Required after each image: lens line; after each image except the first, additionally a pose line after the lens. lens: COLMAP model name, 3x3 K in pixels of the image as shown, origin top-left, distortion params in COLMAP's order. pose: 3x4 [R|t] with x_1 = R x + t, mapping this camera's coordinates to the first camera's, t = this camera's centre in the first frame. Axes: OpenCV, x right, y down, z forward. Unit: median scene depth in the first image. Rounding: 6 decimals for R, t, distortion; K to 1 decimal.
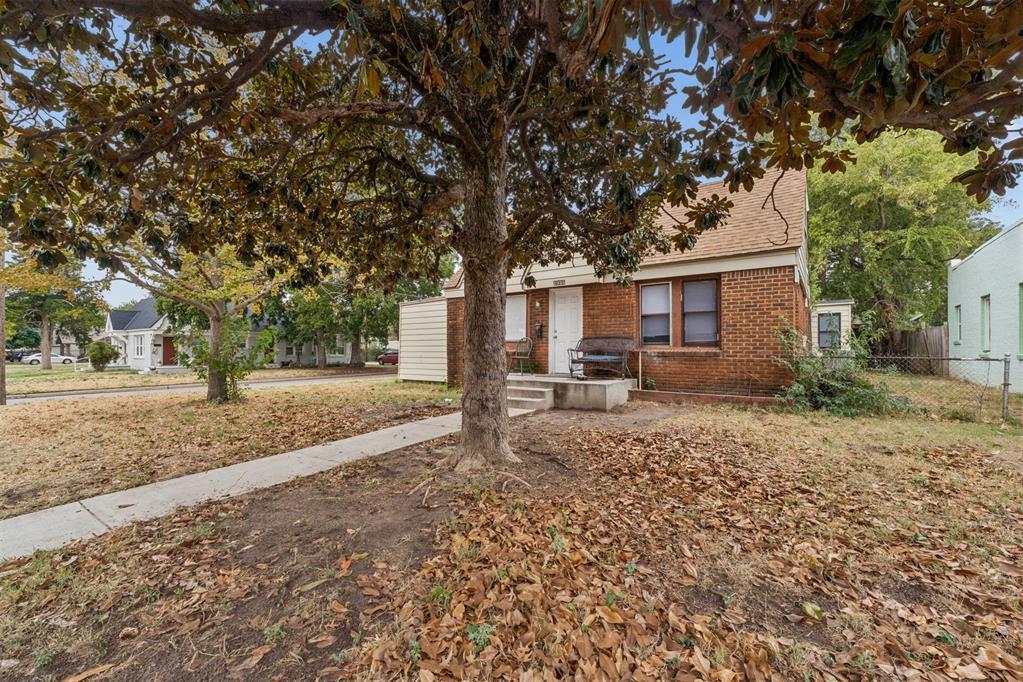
lens RADIAL K [[432.0, 0, 511.4], [0, 432.0, 343.2], [0, 0, 1]] dist [-0.000047, 0.000065]
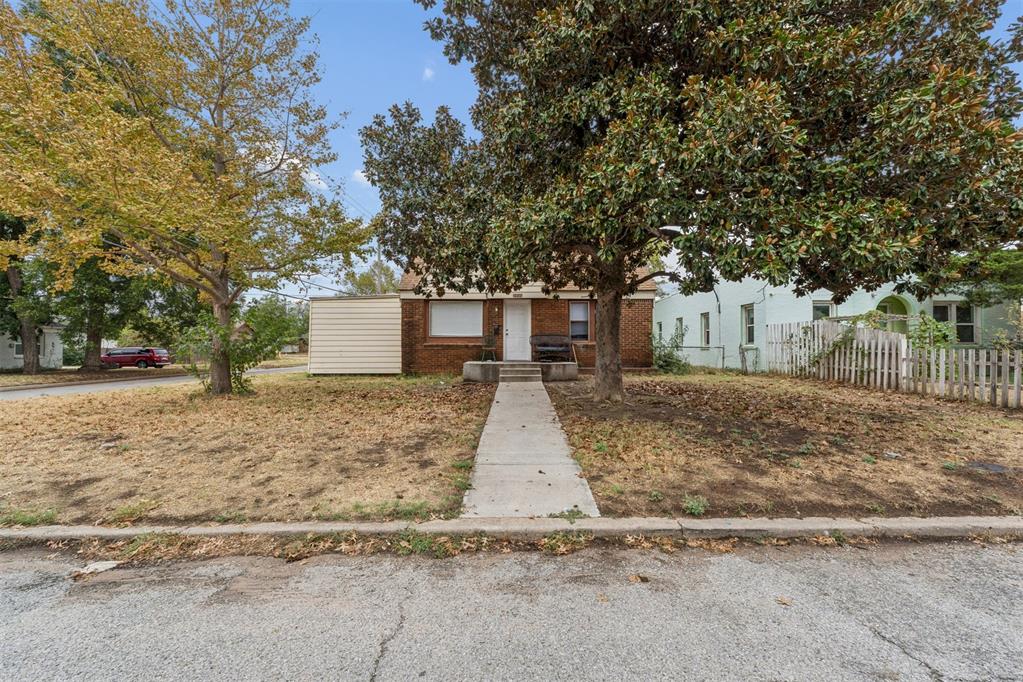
lens RADIAL K [[432.0, 0, 510.8], [0, 432.0, 343.0], [0, 0, 1]] dist [-0.000047, 0.000065]
pose [[0.794259, 0.011517, 0.607470, -0.794390], [-0.006448, 0.999924, -0.010527, 0.030918], [-0.607545, 0.004444, 0.794273, -0.108704]]
